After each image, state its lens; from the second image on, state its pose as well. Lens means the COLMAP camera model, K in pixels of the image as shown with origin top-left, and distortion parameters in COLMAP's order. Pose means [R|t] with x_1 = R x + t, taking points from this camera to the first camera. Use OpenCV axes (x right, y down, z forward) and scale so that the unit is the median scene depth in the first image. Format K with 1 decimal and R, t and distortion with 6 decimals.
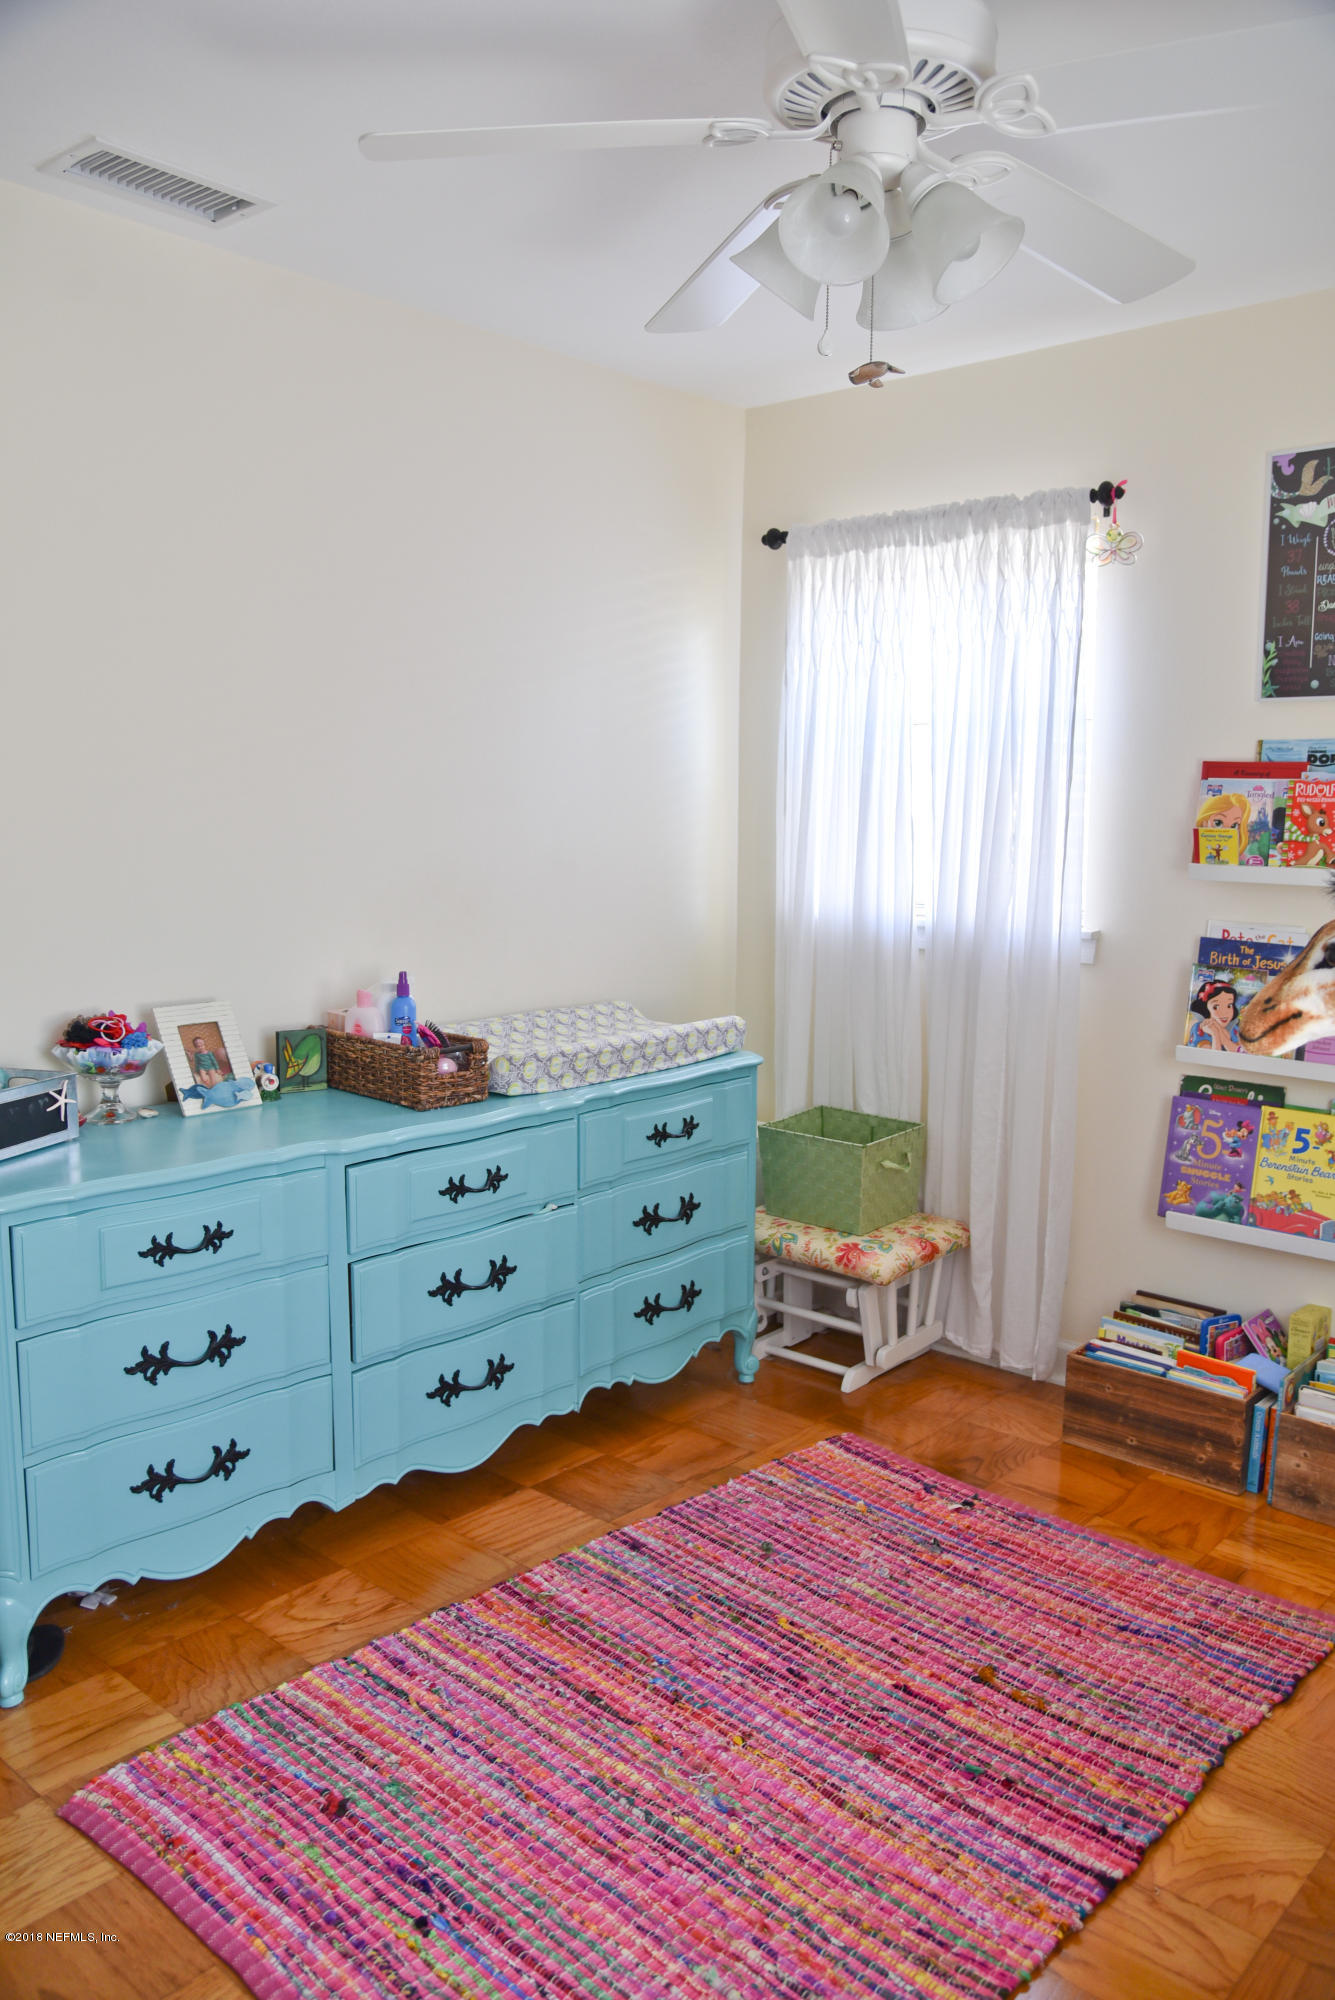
lens RADIAL K [[1533.1, 0, 667.5], [0, 1533.1, 1000.0], [0, 0, 1]] dist [-0.052755, 0.078778]
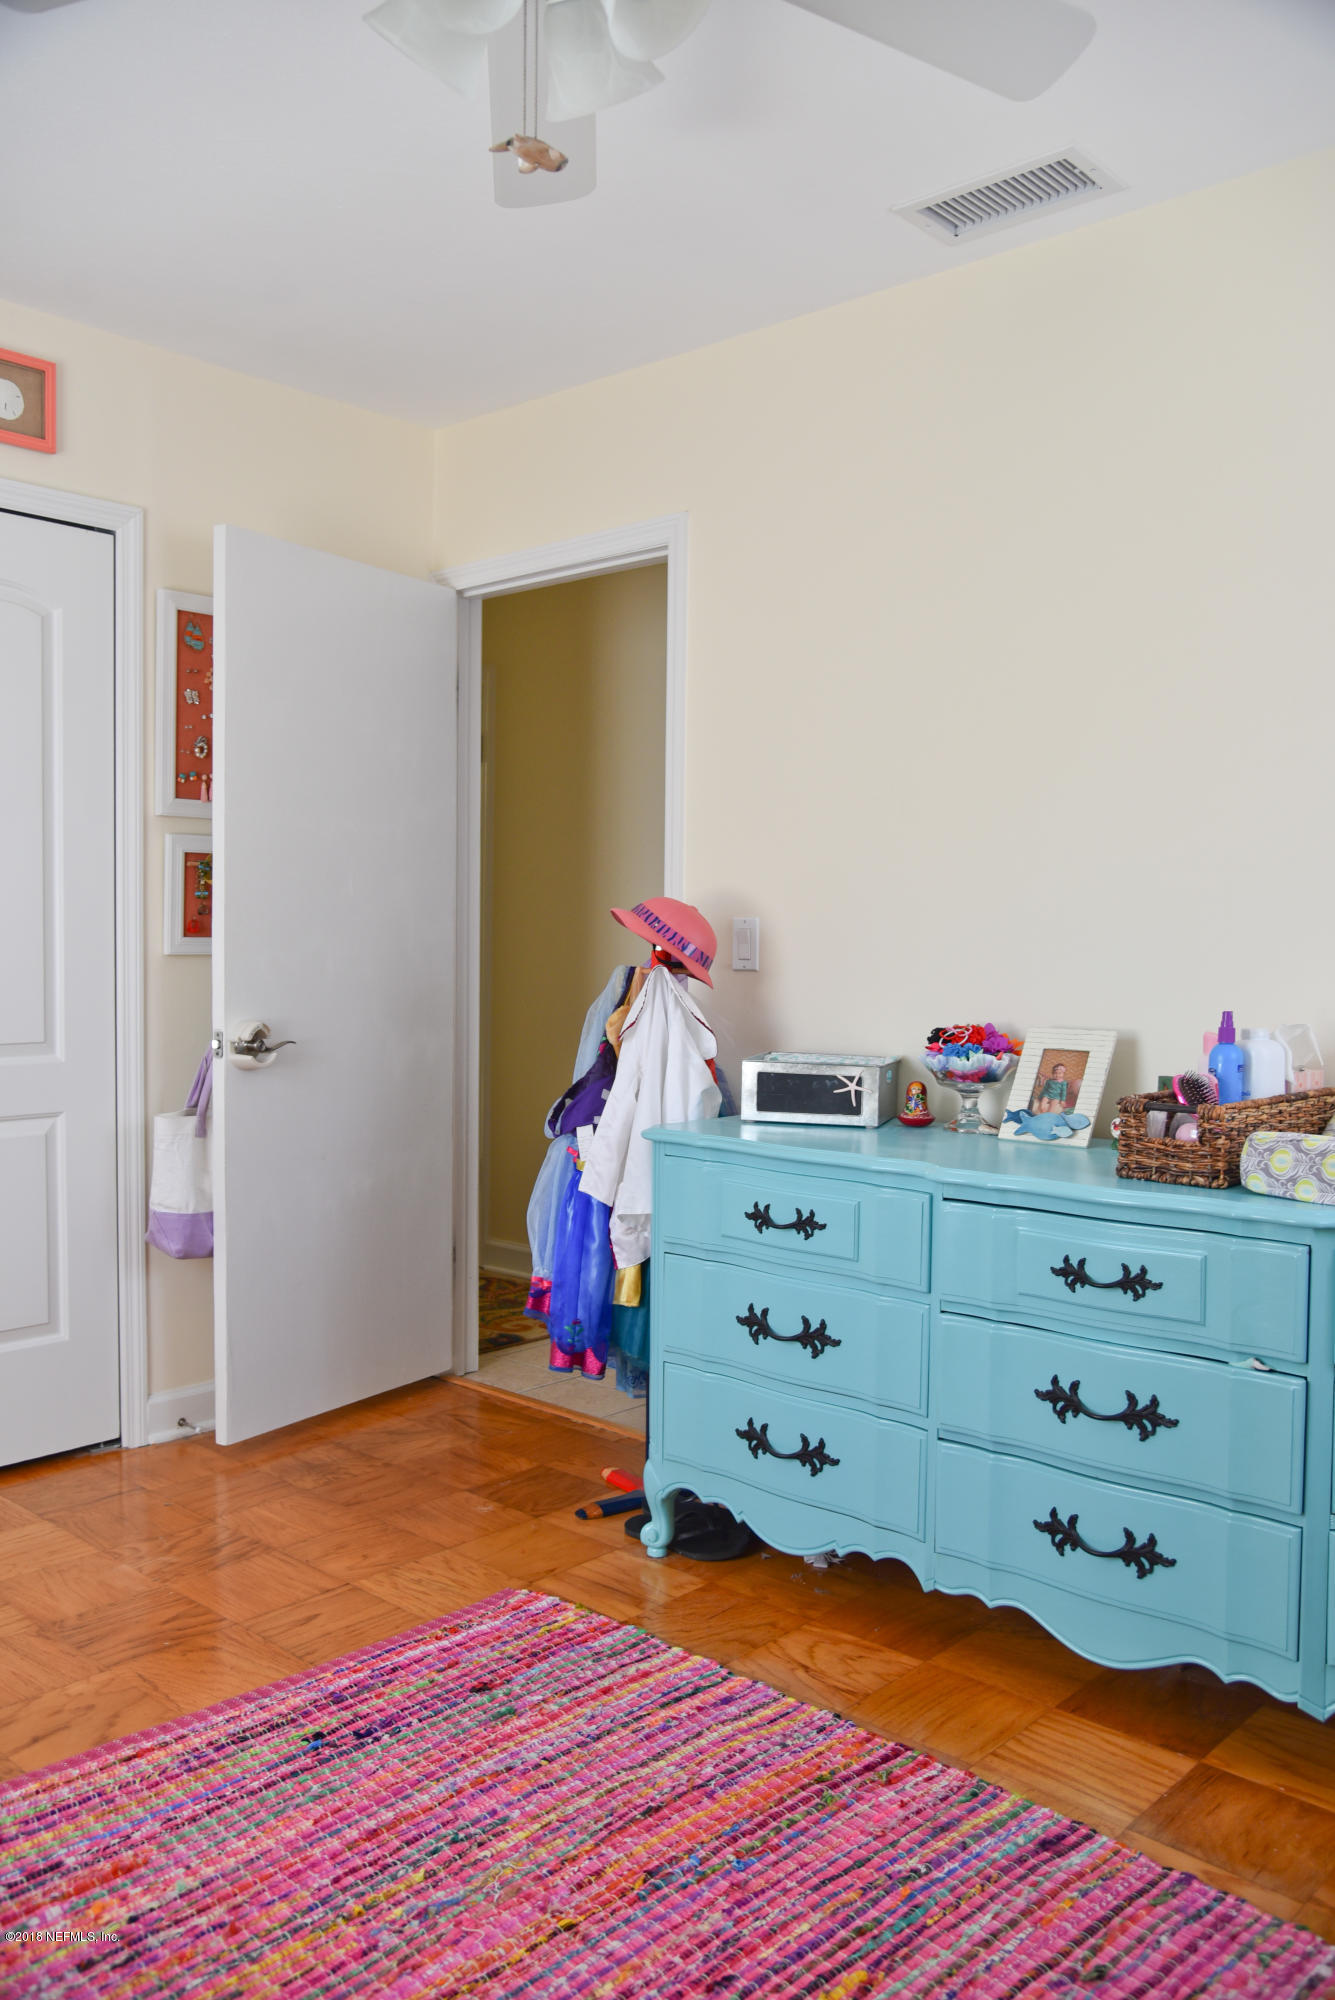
lens RADIAL K [[1580.6, 0, 667.5], [0, 1580.6, 1000.0], [0, 0, 1]] dist [-0.057015, 0.092560]
pose [[-0.003330, 0.028811, -0.999579, 0.706886], [-0.136727, 0.990184, 0.028995, -0.009702], [0.990603, 0.136766, 0.000642, 0.834326]]
